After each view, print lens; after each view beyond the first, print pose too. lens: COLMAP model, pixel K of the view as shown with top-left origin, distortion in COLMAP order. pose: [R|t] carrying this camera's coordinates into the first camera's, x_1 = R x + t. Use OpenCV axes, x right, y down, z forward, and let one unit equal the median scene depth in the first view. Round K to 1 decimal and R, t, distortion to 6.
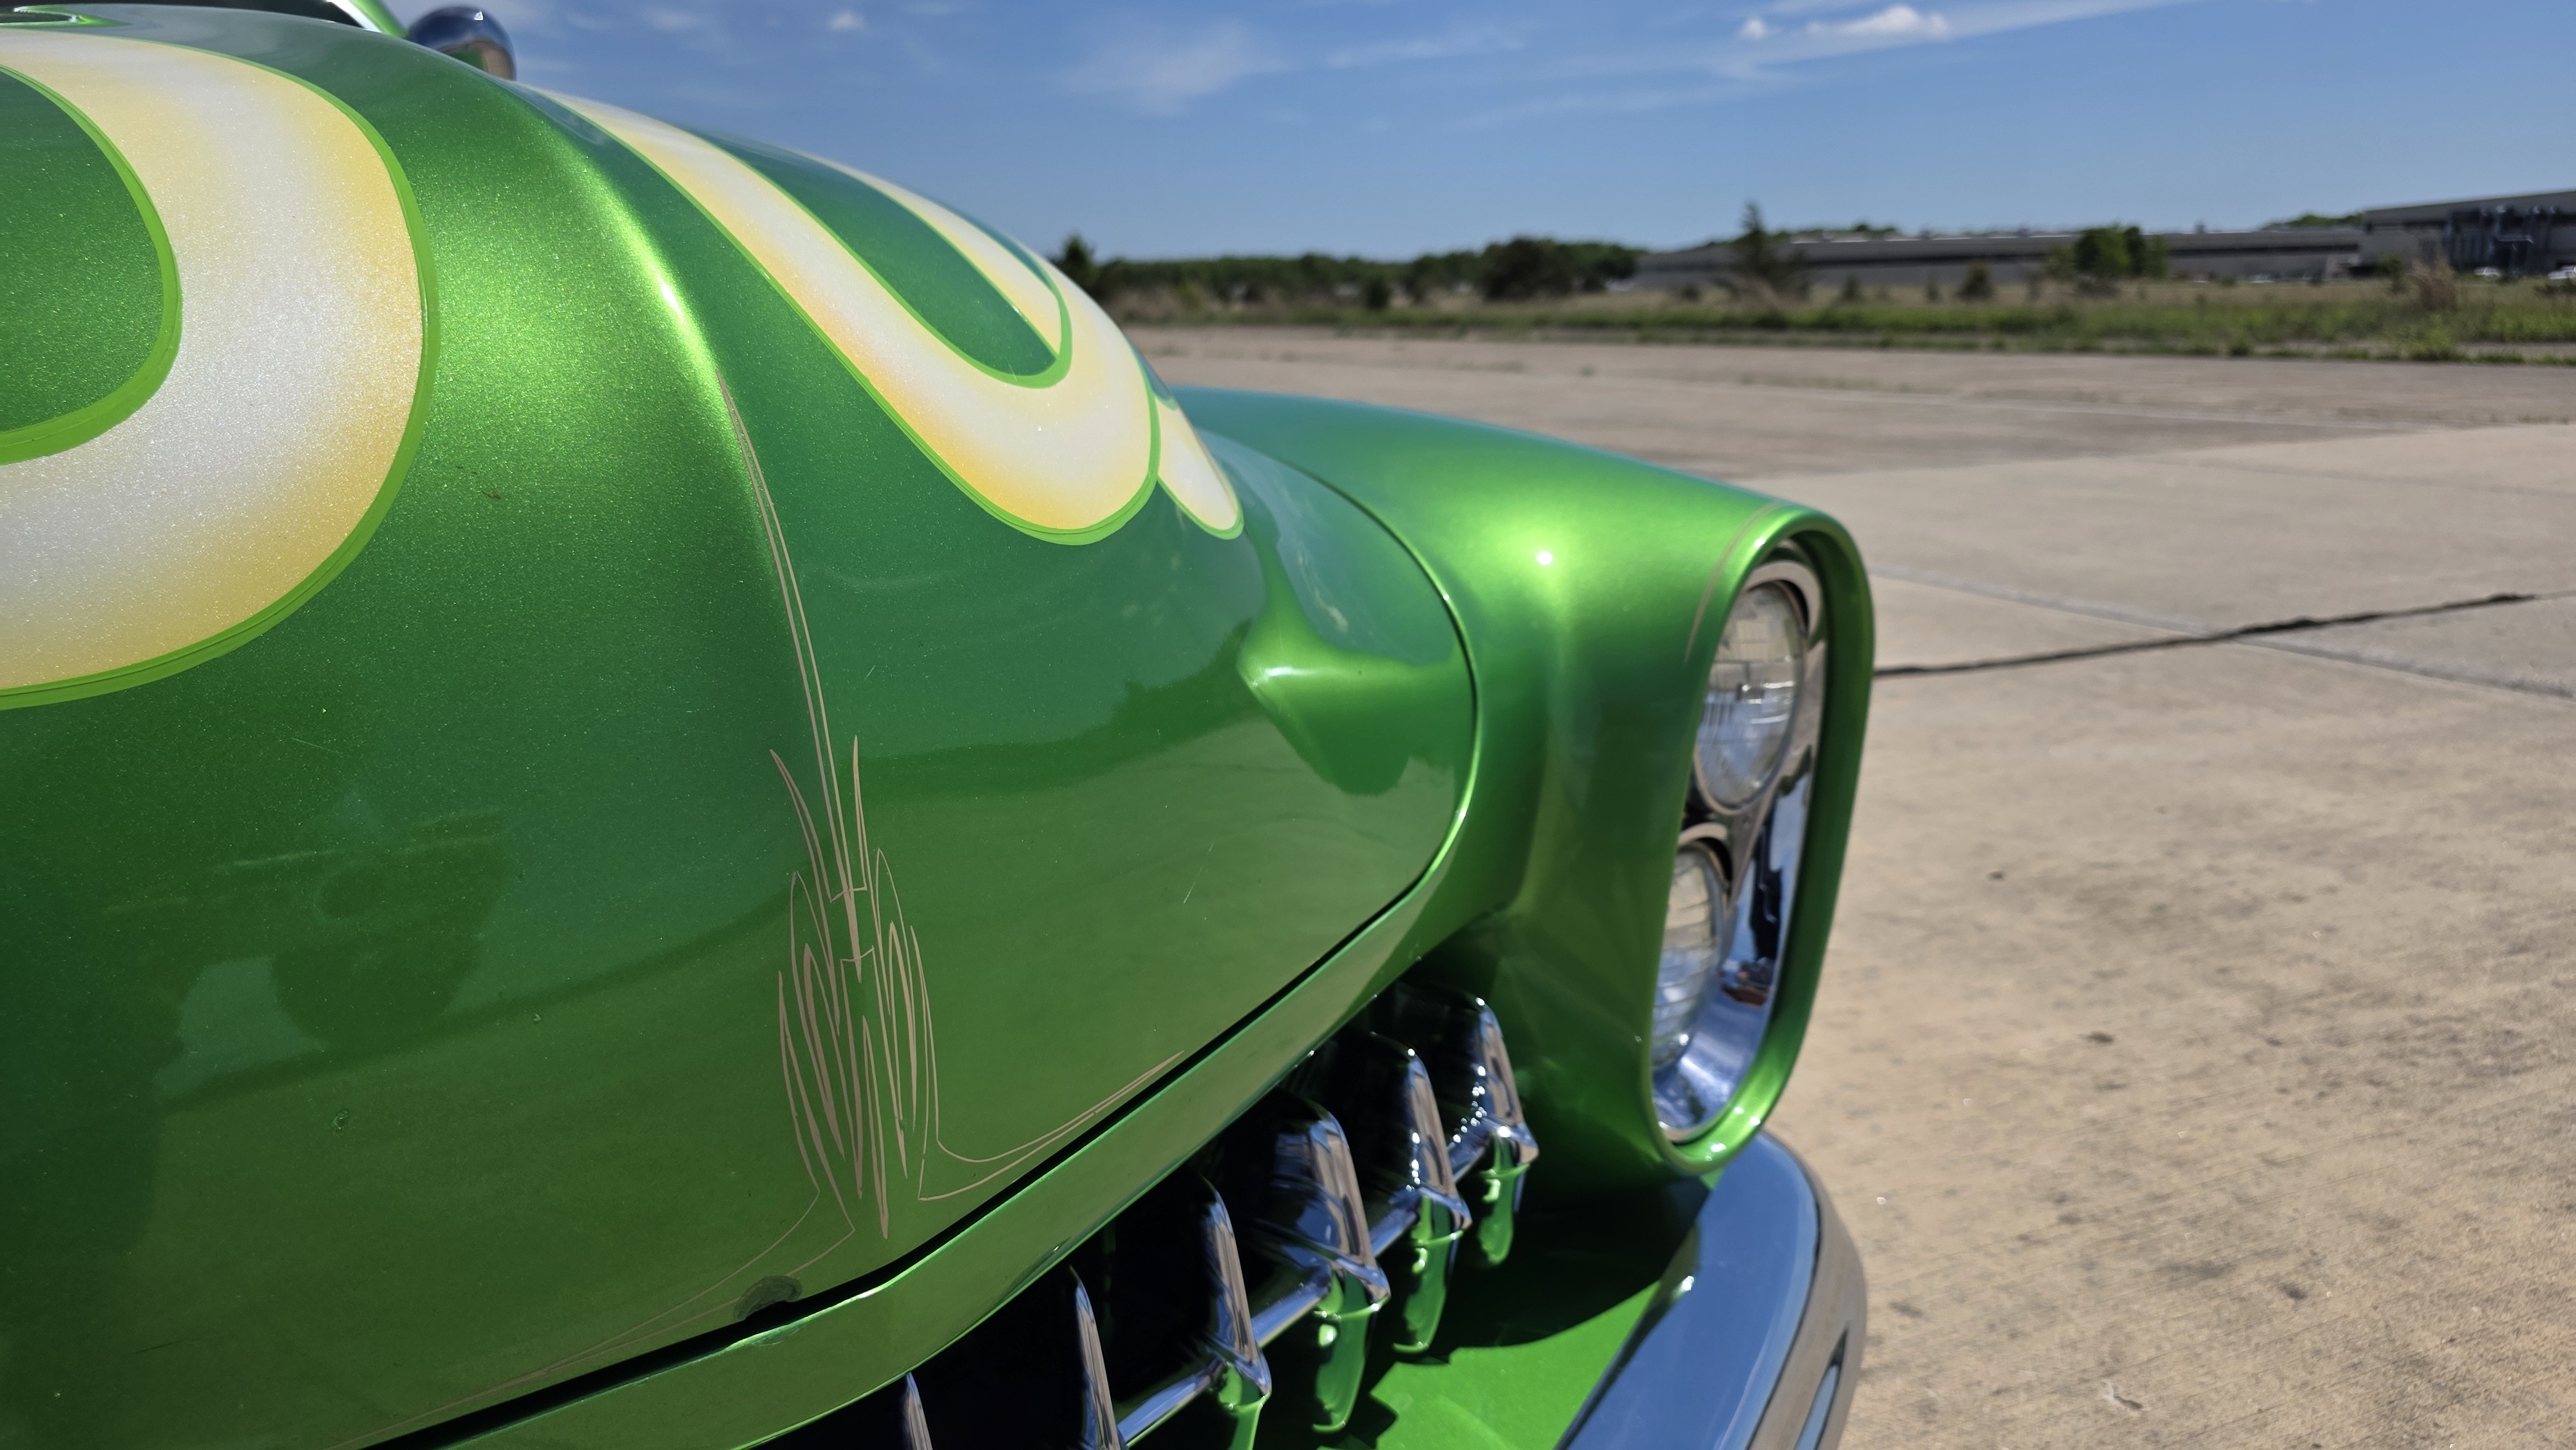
lens RADIAL K [[1732.5, 0, 1293.5], [0, 1732.5, 717.4], [0, 0, 1]] dist [0.046248, -0.035895]
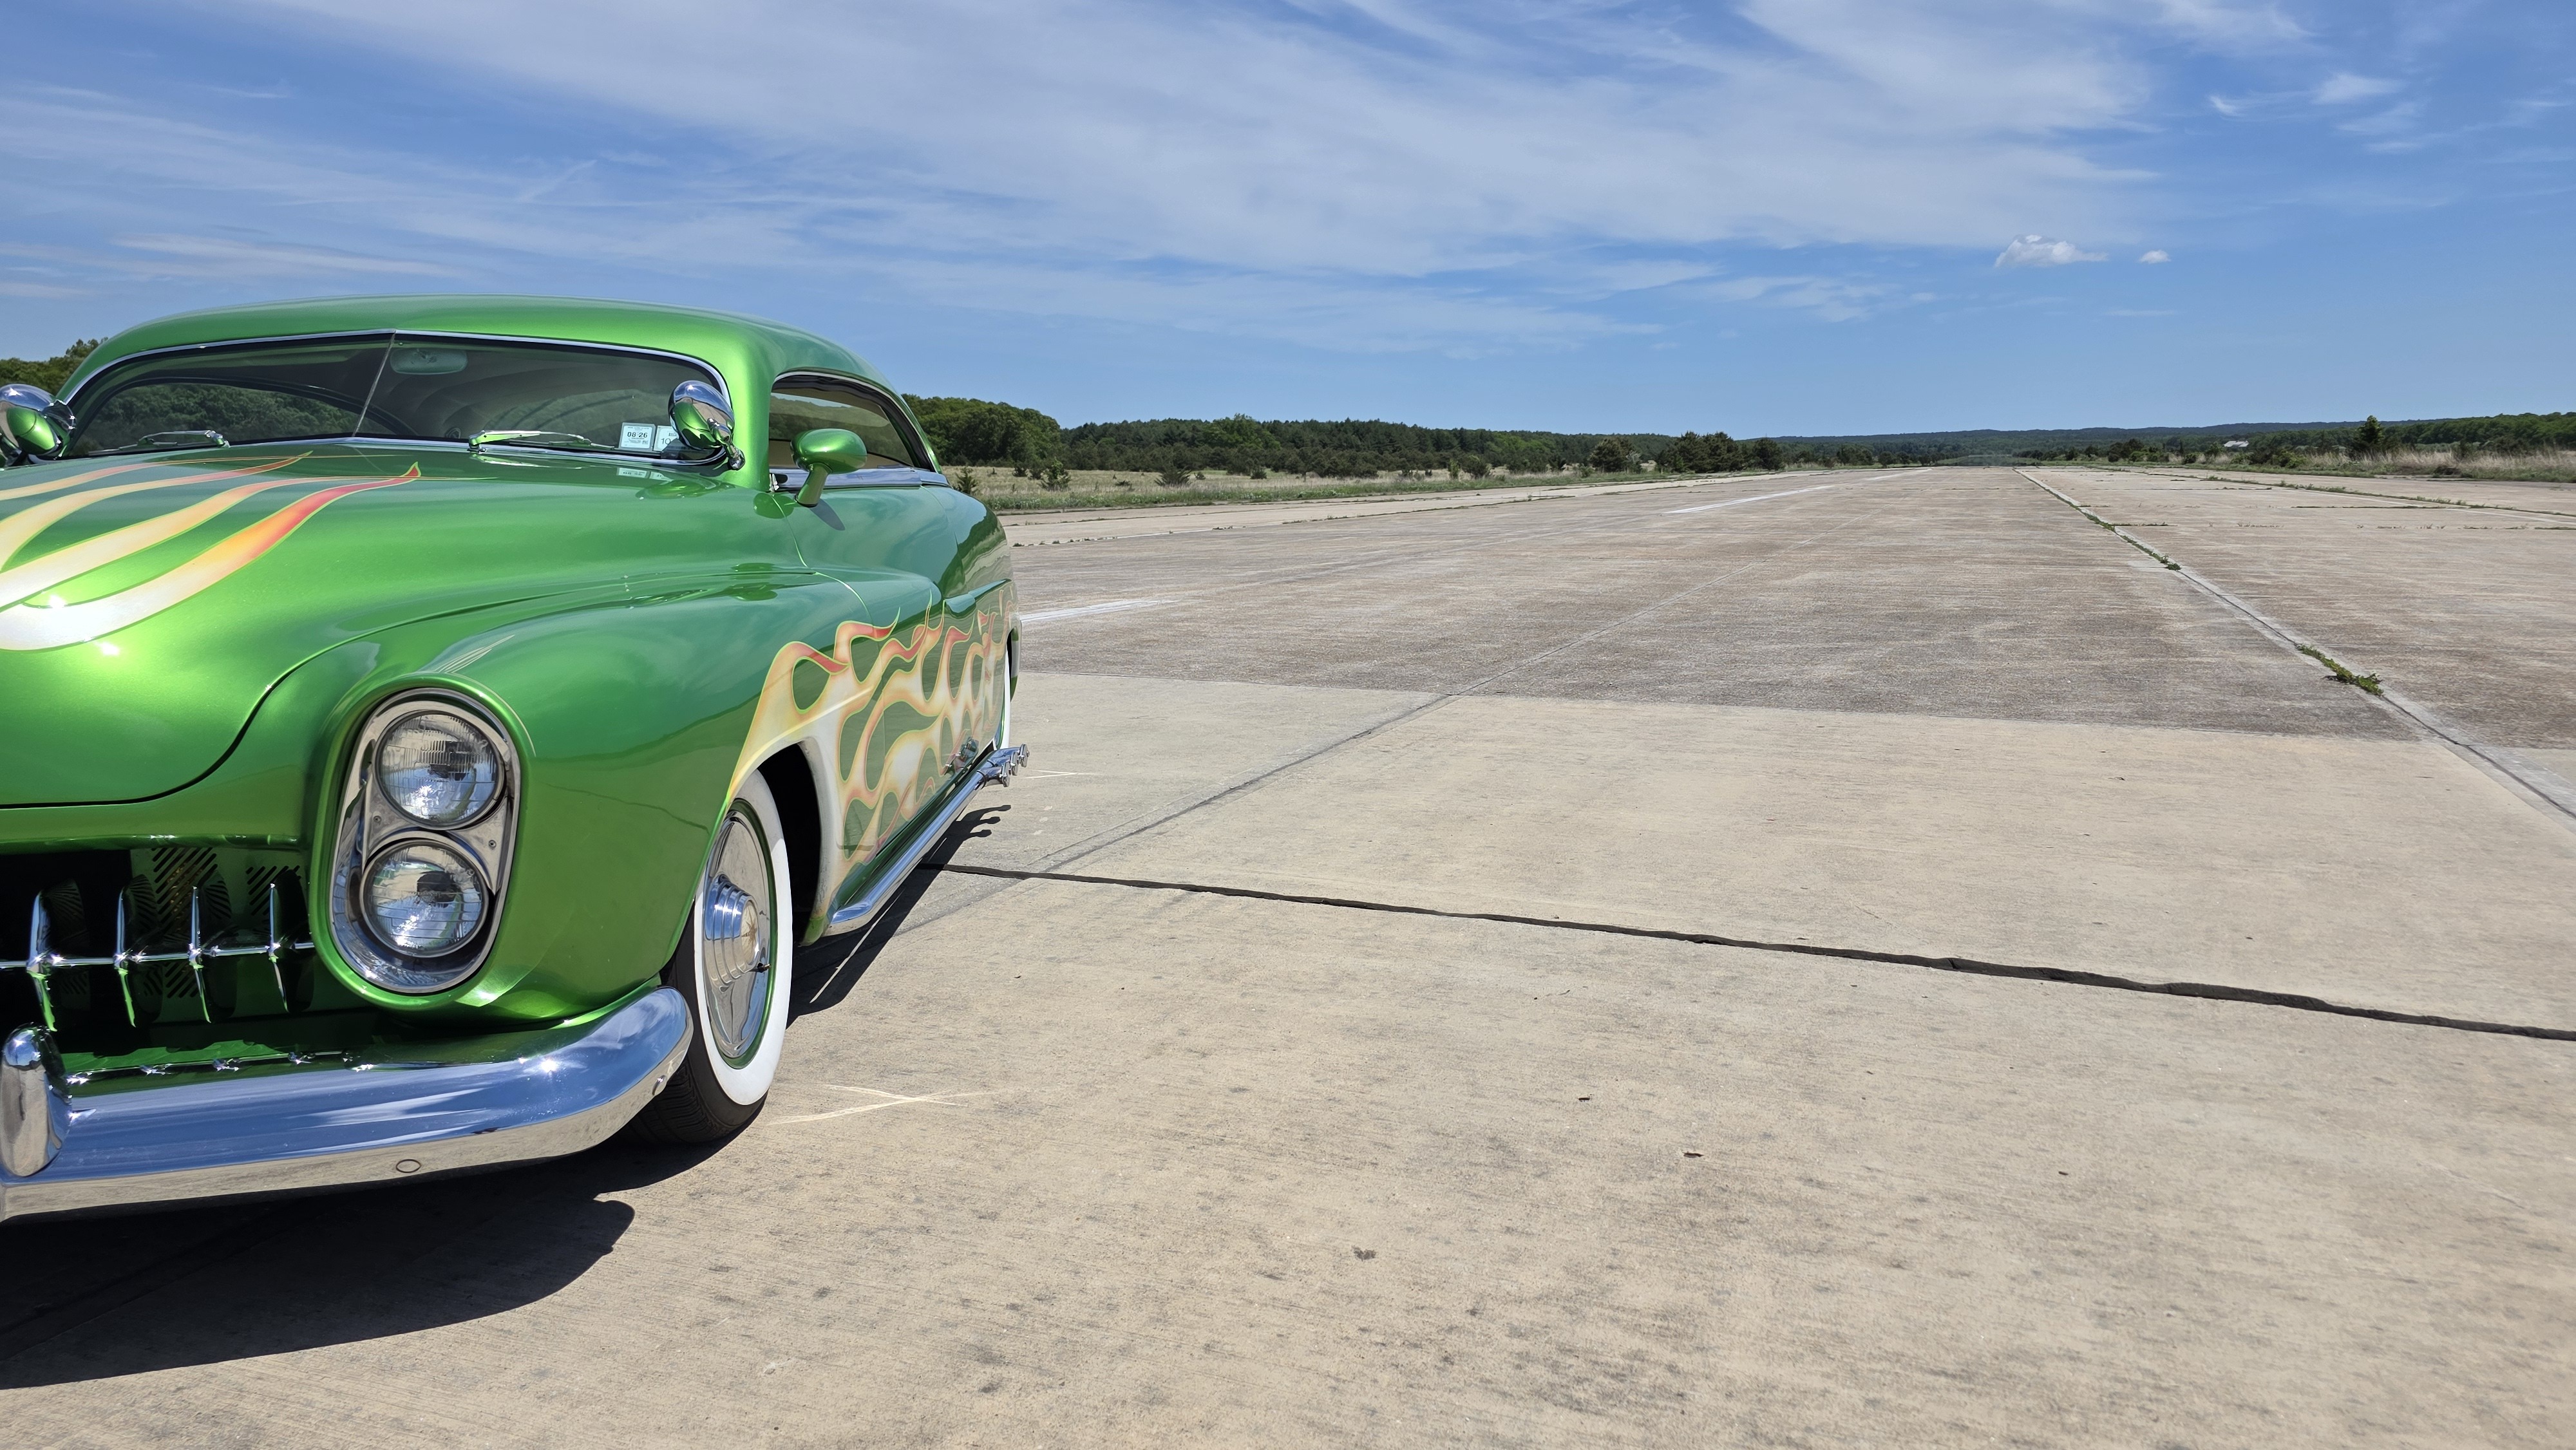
lens RADIAL K [[1732.5, 0, 1293.5], [0, 1732.5, 717.4], [0, 0, 1]] dist [0.046248, -0.035895]
pose [[0.705142, 0.126900, -0.697618, 1.332620], [-0.180859, 0.983501, -0.003905, -0.159429], [0.685613, 0.128924, 0.716459, 0.158083]]
